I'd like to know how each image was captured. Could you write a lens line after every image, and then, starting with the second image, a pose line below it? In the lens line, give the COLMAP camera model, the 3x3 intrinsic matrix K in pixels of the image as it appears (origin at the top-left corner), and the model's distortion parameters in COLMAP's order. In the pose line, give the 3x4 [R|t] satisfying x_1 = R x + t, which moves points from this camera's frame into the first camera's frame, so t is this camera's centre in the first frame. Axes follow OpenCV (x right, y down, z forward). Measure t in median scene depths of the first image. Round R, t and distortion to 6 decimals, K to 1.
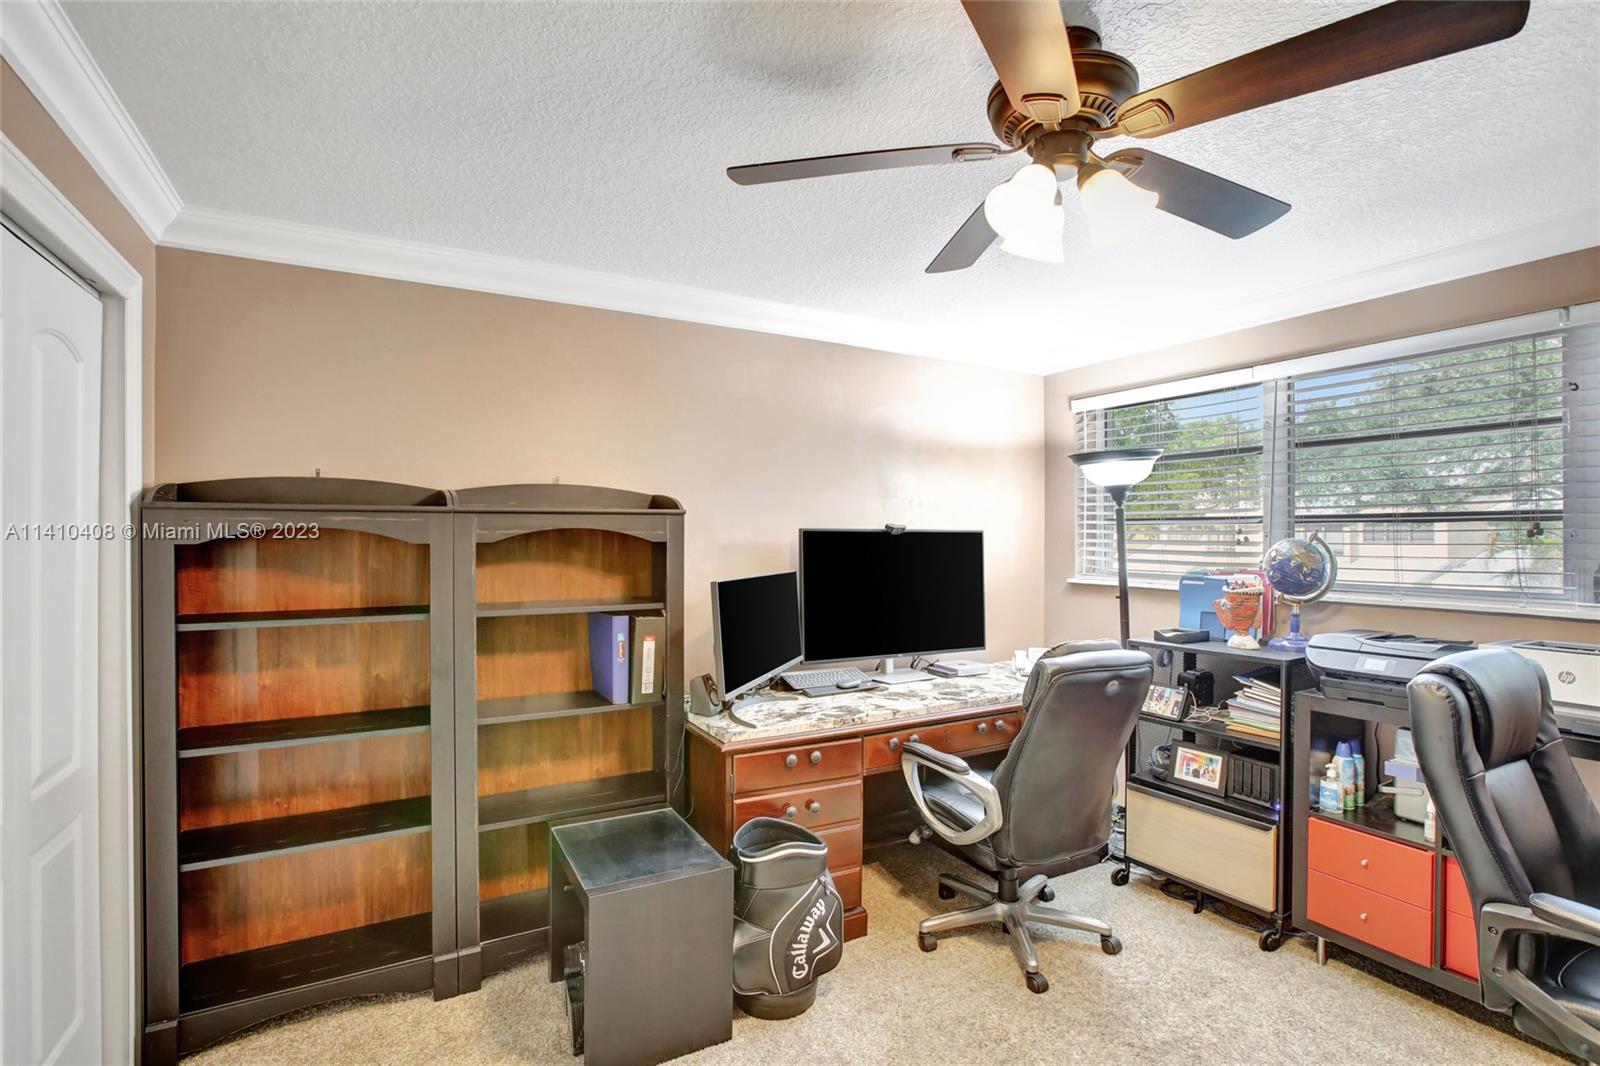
lens RADIAL K [[755.2, 0, 780.8], [0, 755.2, 553.8], [0, 0, 1]] dist [-0.026719, 0.000125]
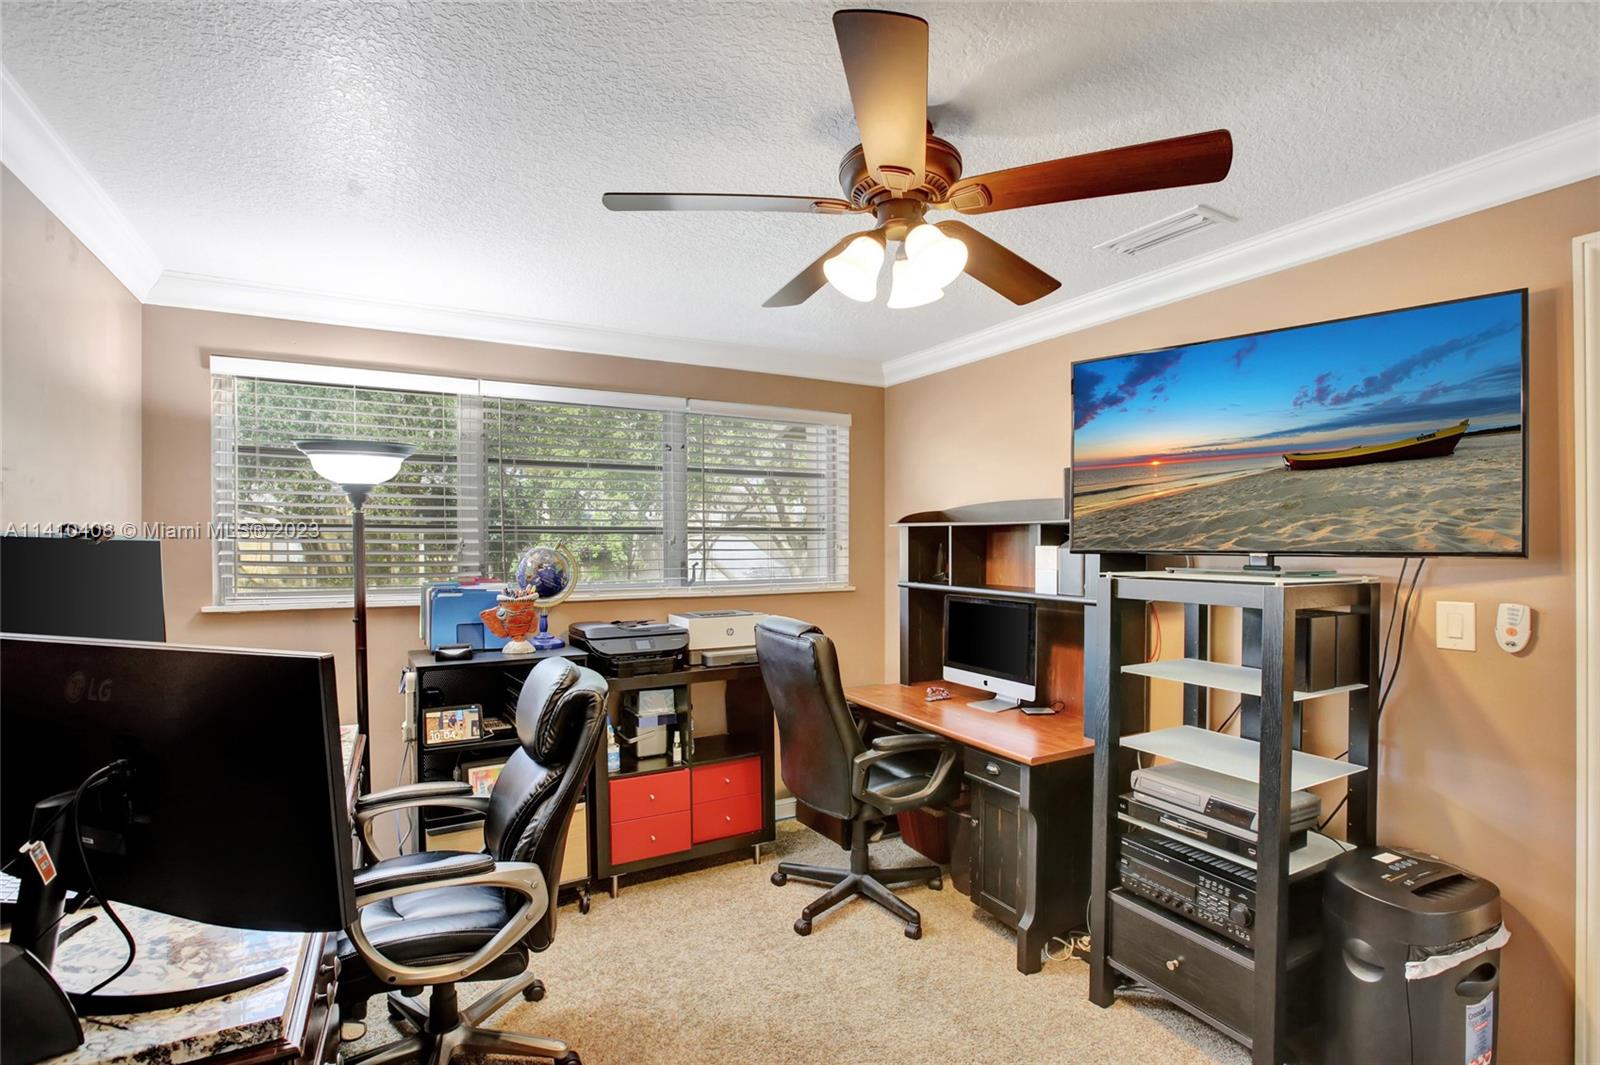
lens RADIAL K [[755.2, 0, 780.8], [0, 755.2, 553.3], [0, 0, 1]] dist [-0.026719, 0.000125]
pose [[-0.000976, -0.015302, 0.999882, -0.429326], [0.025045, 0.999569, 0.015322, -0.019488], [-0.999686, 0.025057, -0.000593, 0.632468]]
